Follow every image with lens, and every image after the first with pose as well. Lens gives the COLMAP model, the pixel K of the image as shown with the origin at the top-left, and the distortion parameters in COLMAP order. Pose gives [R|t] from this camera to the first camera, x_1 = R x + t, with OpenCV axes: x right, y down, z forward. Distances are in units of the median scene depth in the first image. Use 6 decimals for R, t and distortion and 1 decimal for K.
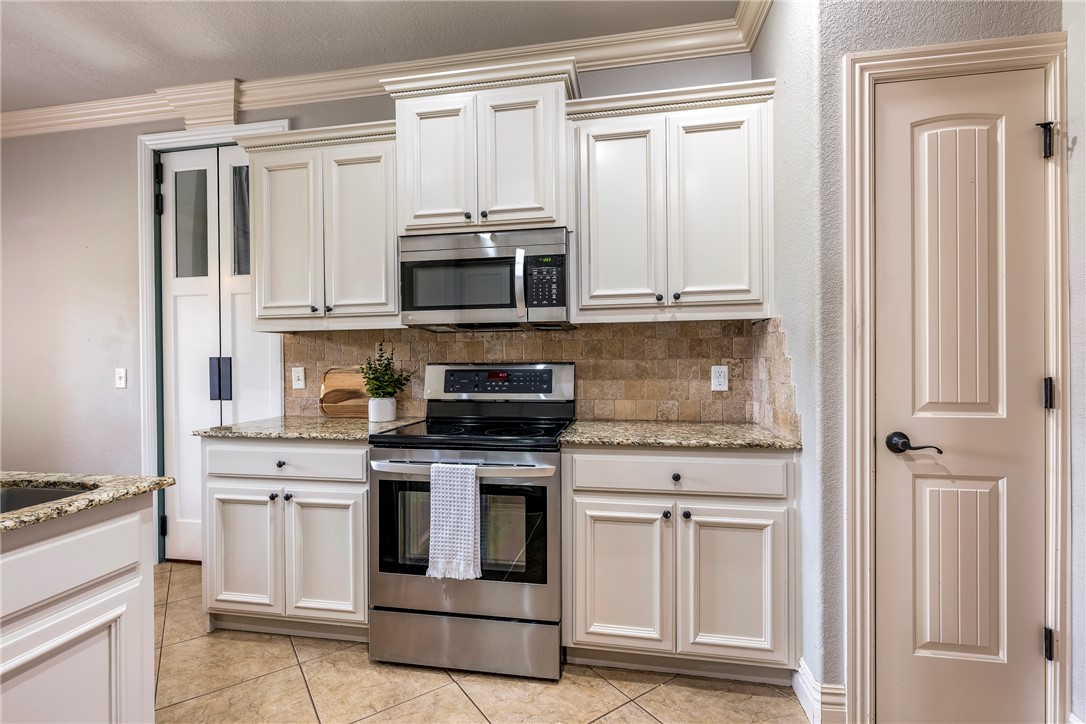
lens RADIAL K [[493.9, 0, 546.2], [0, 493.9, 362.7], [0, 0, 1]] dist [0.002283, 0.000141]
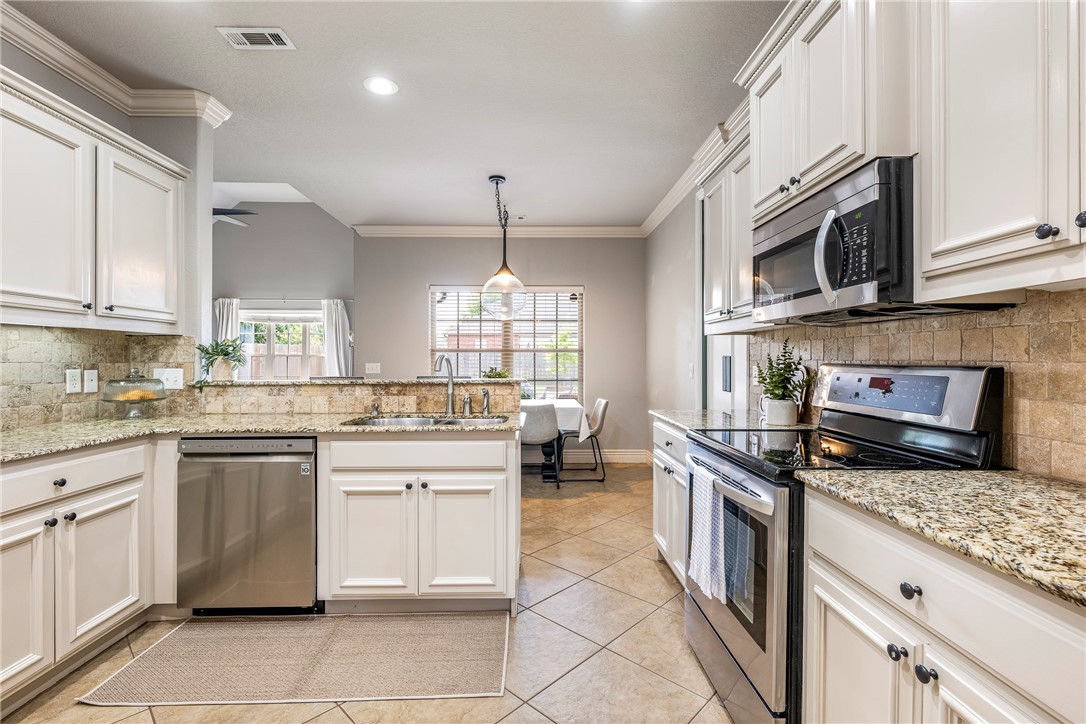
lens RADIAL K [[493.9, 0, 546.2], [0, 493.9, 362.7], [0, 0, 1]] dist [0.002283, 0.000141]
pose [[0.196392, 0.014368, -0.980420, 0.583010], [-0.005737, 0.999892, 0.013504, -0.011442], [0.980509, 0.002973, 0.196453, 0.437770]]
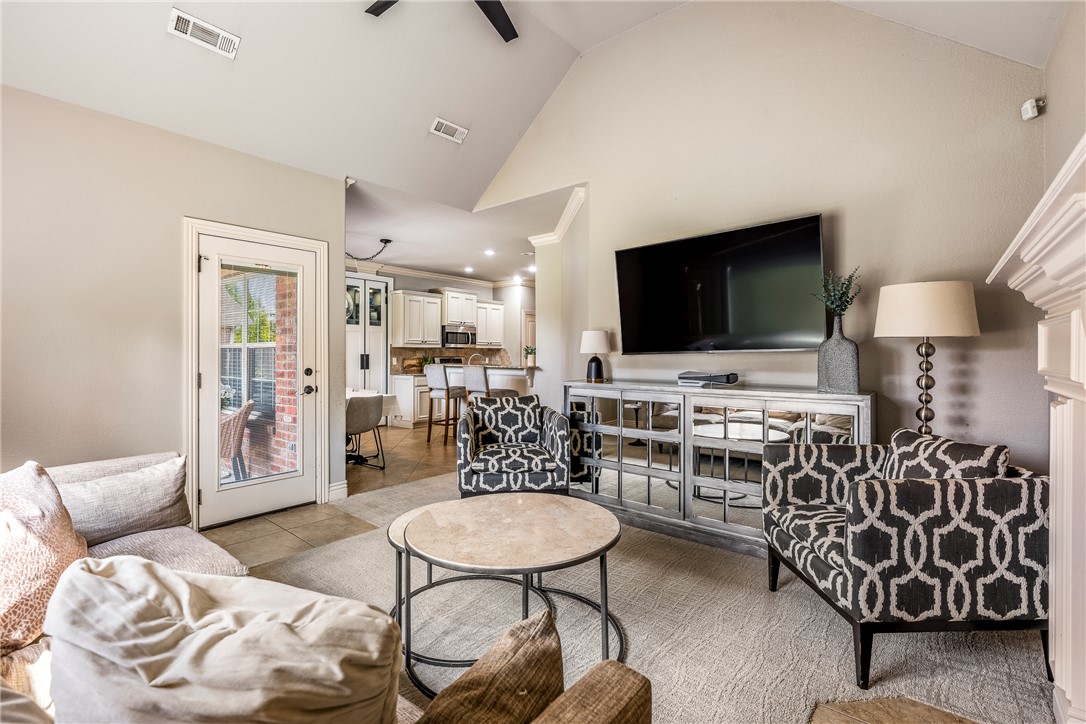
lens RADIAL K [[503.5, 0, 547.1], [0, 503.5, 350.7], [0, 0, 1]] dist [0.000544, 0.000015]
pose [[0.467234, 0.016494, 0.883980, -3.607143], [-0.003494, 0.999853, -0.016809, 0.019064], [-0.884127, 0.004765, 0.467223, -1.681109]]
